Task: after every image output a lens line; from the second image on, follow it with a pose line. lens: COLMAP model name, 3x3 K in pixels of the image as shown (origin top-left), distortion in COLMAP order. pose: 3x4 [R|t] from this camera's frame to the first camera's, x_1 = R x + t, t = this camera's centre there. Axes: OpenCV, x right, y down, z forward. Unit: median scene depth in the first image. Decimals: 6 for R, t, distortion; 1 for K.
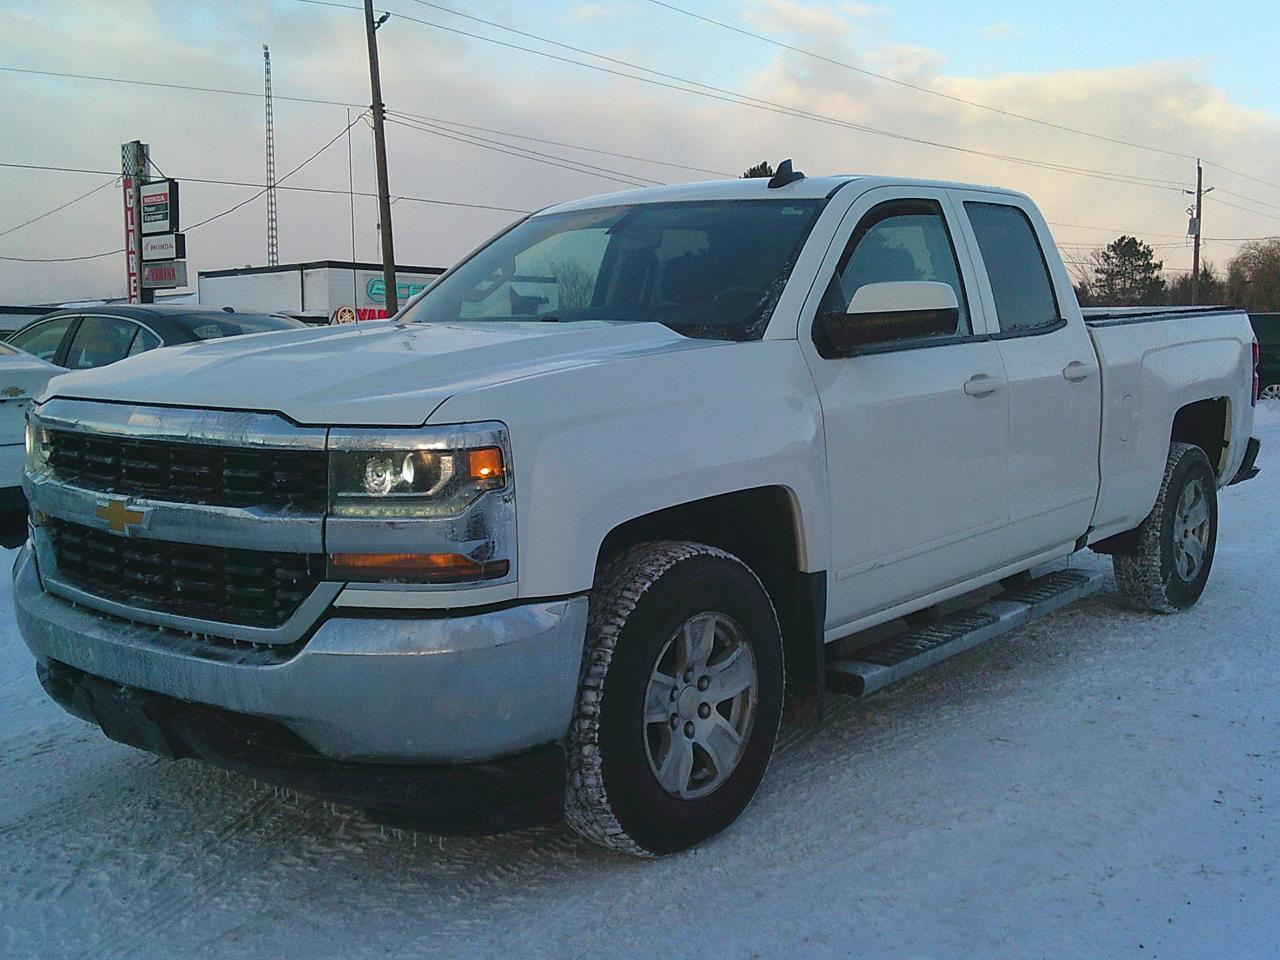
lens RADIAL K [[1331.7, 0, 680.8], [0, 1331.7, 486.3], [0, 0, 1]] dist [0.143815, -0.243073]
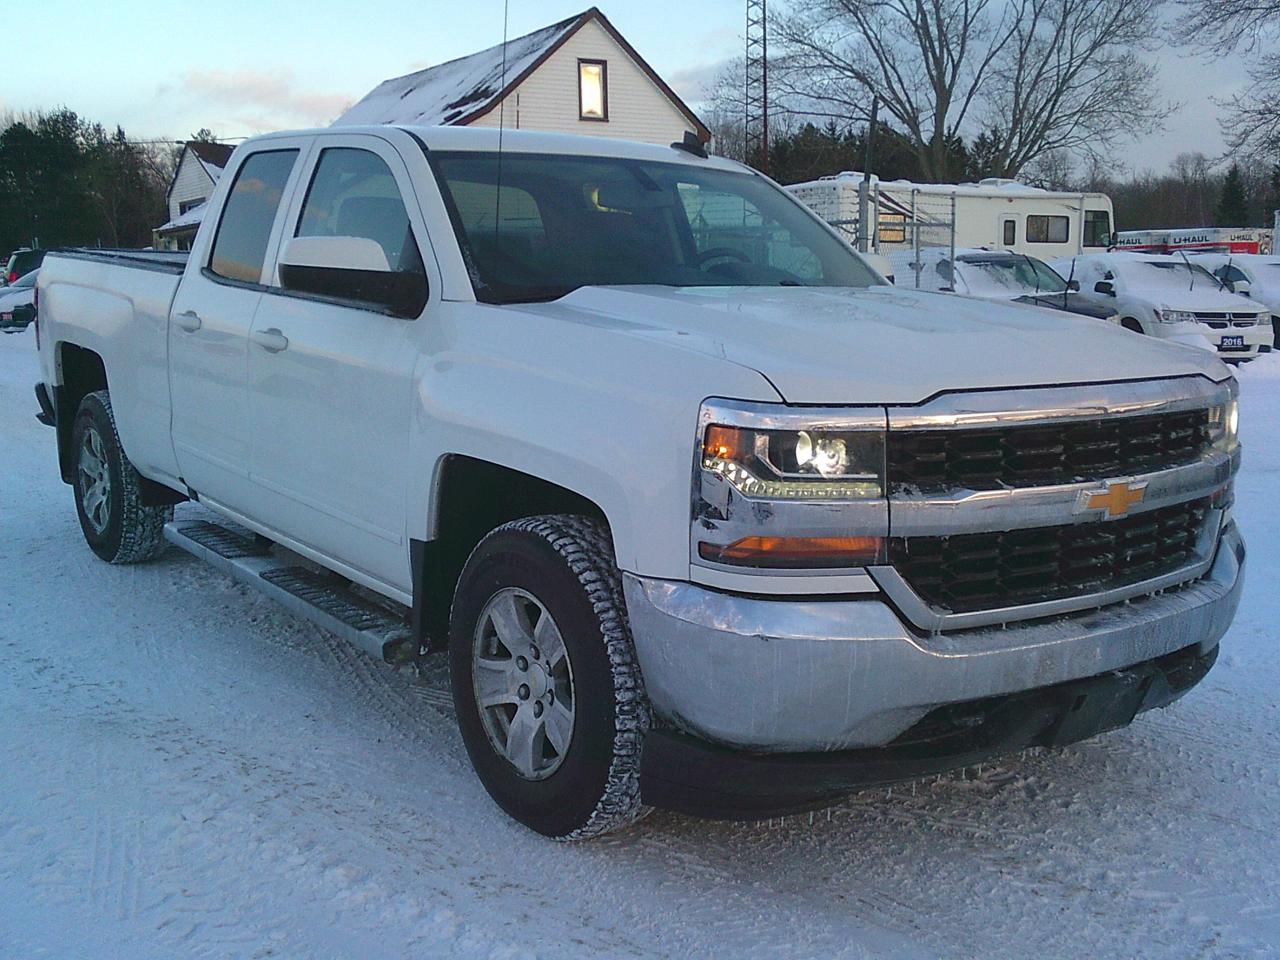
lens RADIAL K [[1331.7, 0, 680.8], [0, 1331.7, 486.3], [0, 0, 1]] dist [0.143815, -0.243073]
pose [[0.224706, -0.152231, 0.962462, -1.380954], [0.099886, 0.986117, 0.132652, -0.143109], [-0.969294, 0.066329, 0.236792, 1.052319]]
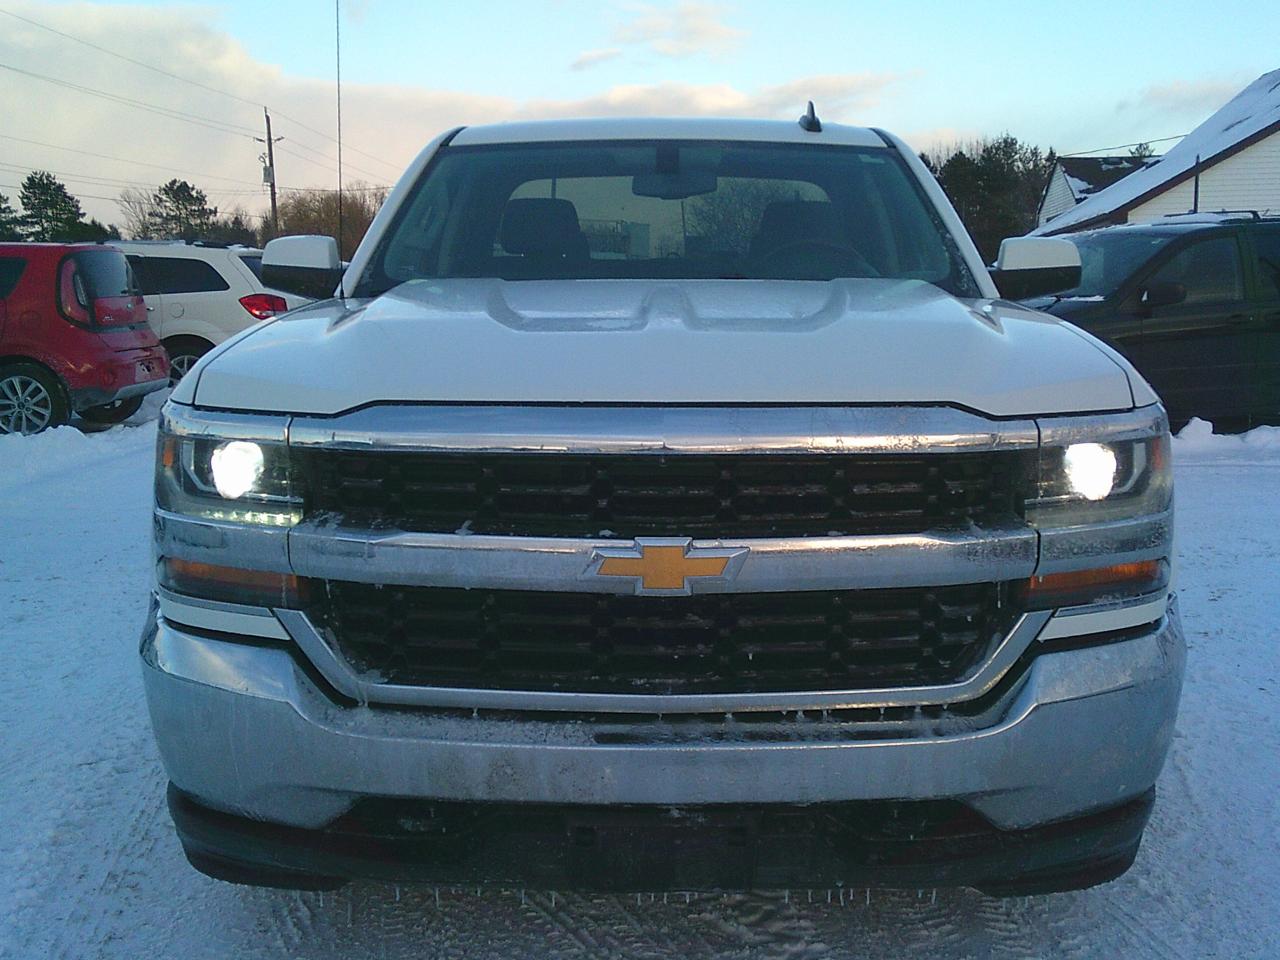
lens RADIAL K [[1331.7, 0, 680.8], [0, 1331.7, 486.3], [0, 0, 1]] dist [0.143815, -0.243073]
pose [[0.774419, -0.097044, 0.625186, -0.816918], [0.072769, 0.995271, 0.064351, -0.062149], [-0.628474, -0.004341, 0.777818, 0.455829]]
